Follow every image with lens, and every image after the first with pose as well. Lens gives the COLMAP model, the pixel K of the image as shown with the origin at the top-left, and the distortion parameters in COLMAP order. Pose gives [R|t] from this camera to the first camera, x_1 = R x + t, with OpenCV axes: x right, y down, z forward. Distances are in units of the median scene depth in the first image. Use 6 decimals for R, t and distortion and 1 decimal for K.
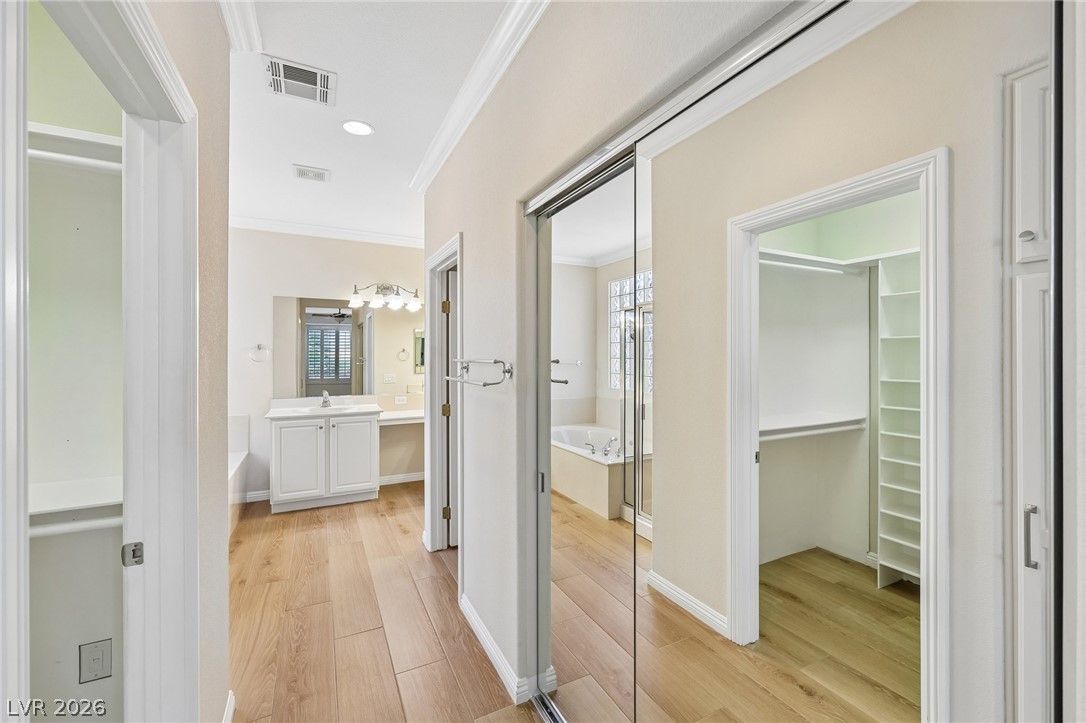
lens RADIAL K [[448.3, 0, 544.6], [0, 448.3, 361.8], [0, 0, 1]] dist [0.003245, 0.000537]
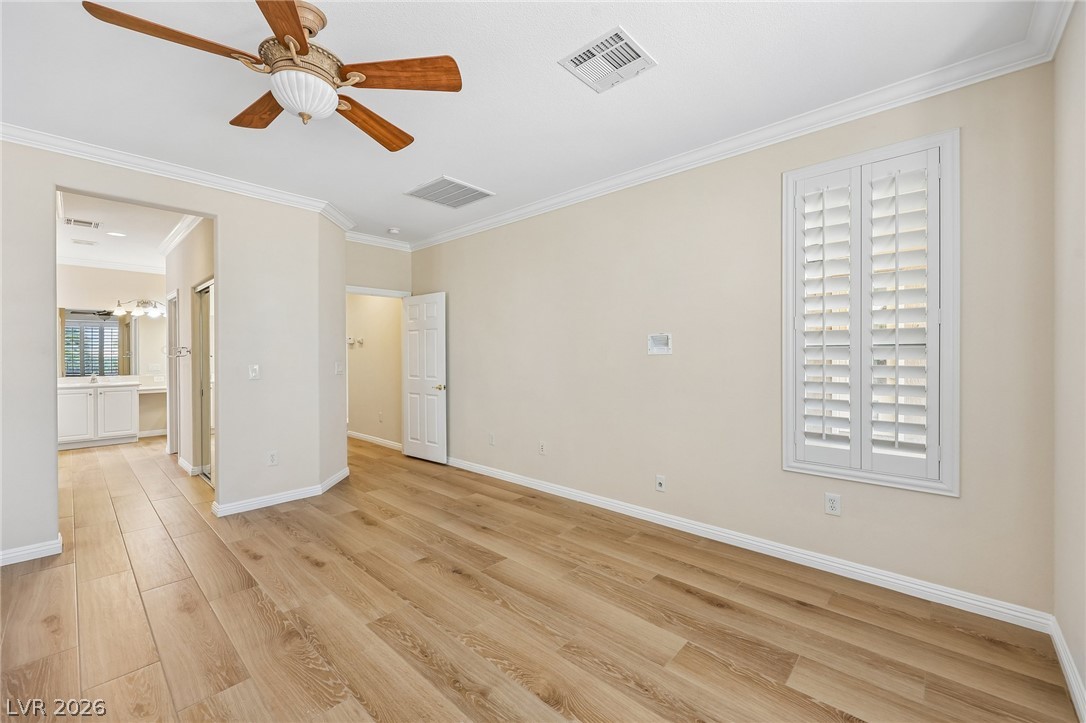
lens RADIAL K [[448.3, 0, 543.9], [0, 448.3, 361.4], [0, 0, 1]] dist [0.003245, 0.000537]
pose [[0.941033, -0.007662, 0.338228, 0.467742], [0.007011, 0.999970, 0.003147, 0.040130], [-0.338242, -0.000590, 0.941059, -1.030137]]
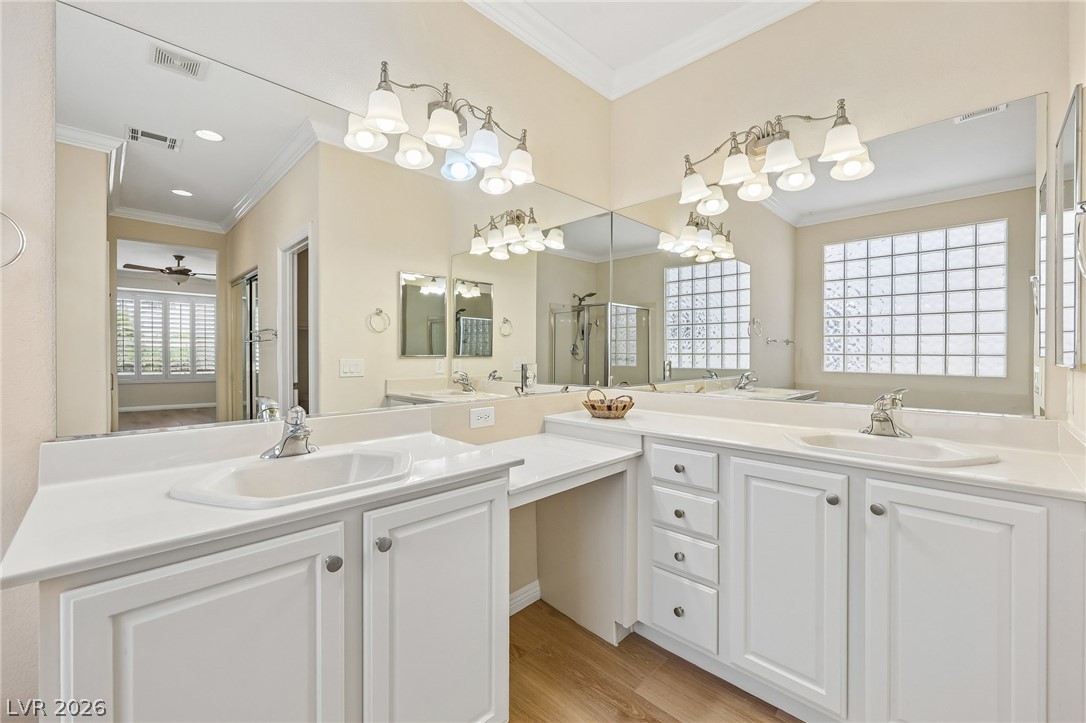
lens RADIAL K [[448.3, 0, 534.7], [0, 448.3, 354.3], [0, 0, 1]] dist [0.003245, 0.000537]
pose [[0.962058, 0.004330, 0.272810, -0.480735], [-0.002351, 0.999969, -0.007579, 0.044700], [-0.272834, 0.006650, 0.962038, 0.787165]]
